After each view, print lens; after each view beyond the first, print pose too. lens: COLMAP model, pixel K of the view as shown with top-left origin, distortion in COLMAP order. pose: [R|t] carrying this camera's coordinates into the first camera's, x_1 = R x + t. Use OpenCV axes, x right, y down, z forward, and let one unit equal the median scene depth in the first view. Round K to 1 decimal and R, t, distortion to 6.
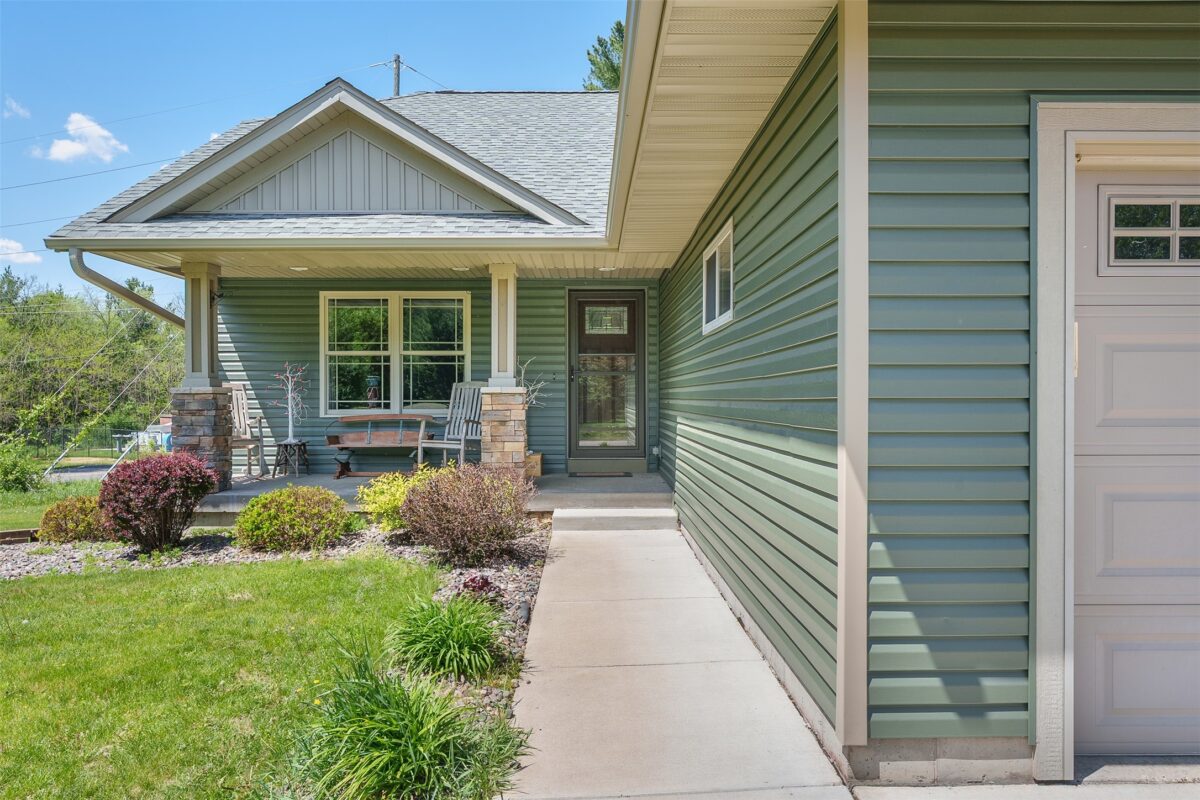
lens RADIAL K [[818.9, 0, 599.1], [0, 818.9, 400.4], [0, 0, 1]] dist [0.002577, 0.000410]
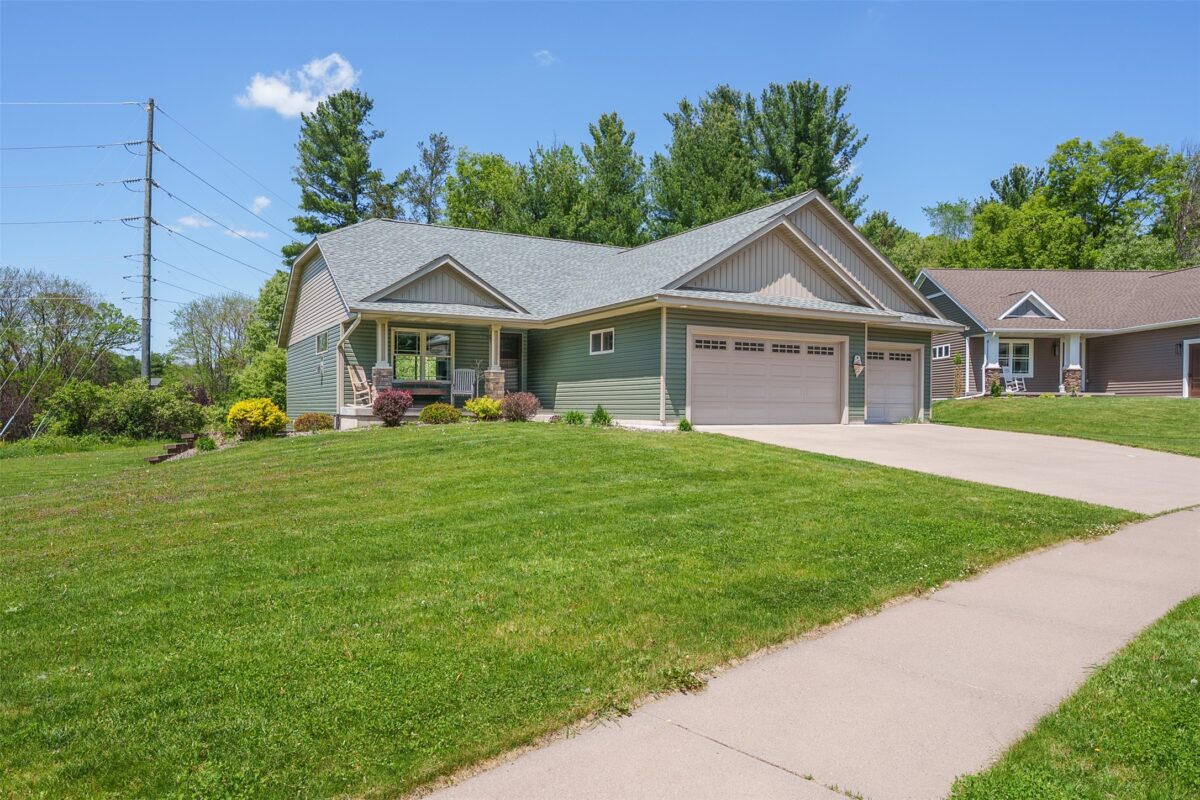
lens RADIAL K [[774.7, 0, 597.1], [0, 774.7, 407.2], [0, 0, 1]] dist [0.003756, 0.000445]
pose [[0.878670, 0.005122, 0.477402, -1.095082], [-0.004252, 0.999987, -0.002902, 0.116986], [-0.477410, 0.000520, 0.878680, -1.476404]]
